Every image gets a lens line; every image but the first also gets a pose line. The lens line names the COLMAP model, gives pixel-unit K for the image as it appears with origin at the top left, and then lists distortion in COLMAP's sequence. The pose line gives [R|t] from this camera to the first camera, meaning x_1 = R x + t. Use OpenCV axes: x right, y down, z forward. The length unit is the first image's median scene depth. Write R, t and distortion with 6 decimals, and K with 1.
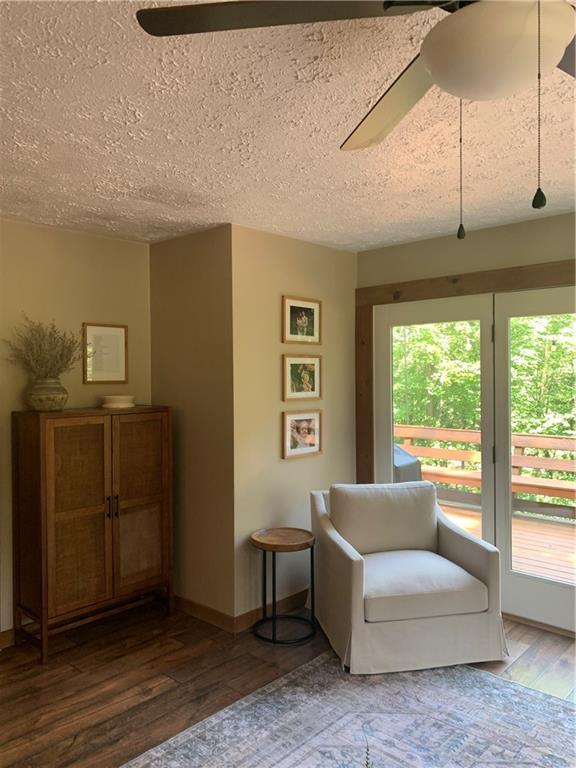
lens RADIAL K [[571.7, 0, 288.0], [0, 571.7, 384.0], [0, 0, 1]] dist [0.002766, -0.131863]
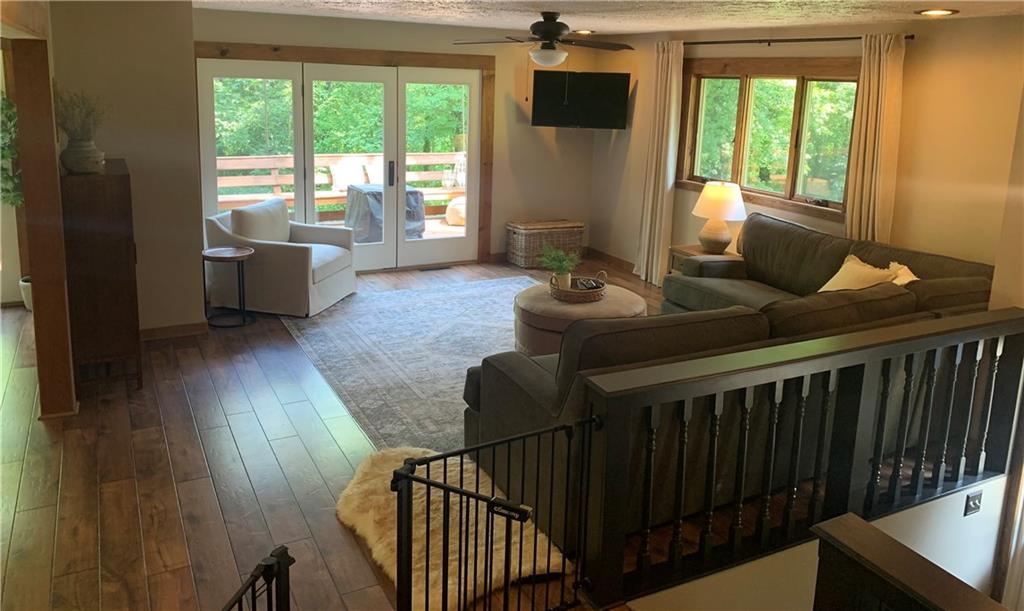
lens RADIAL K [[777.8, 0, 512.0], [0, 777.8, 305.5], [0, 0, 1]] dist [0.000430, 0.000200]
pose [[0.328544, -0.236034, 0.914520, -1.557874], [-0.016230, 0.966716, 0.255336, -0.083971], [-0.944349, -0.098732, 0.313778, -0.196507]]
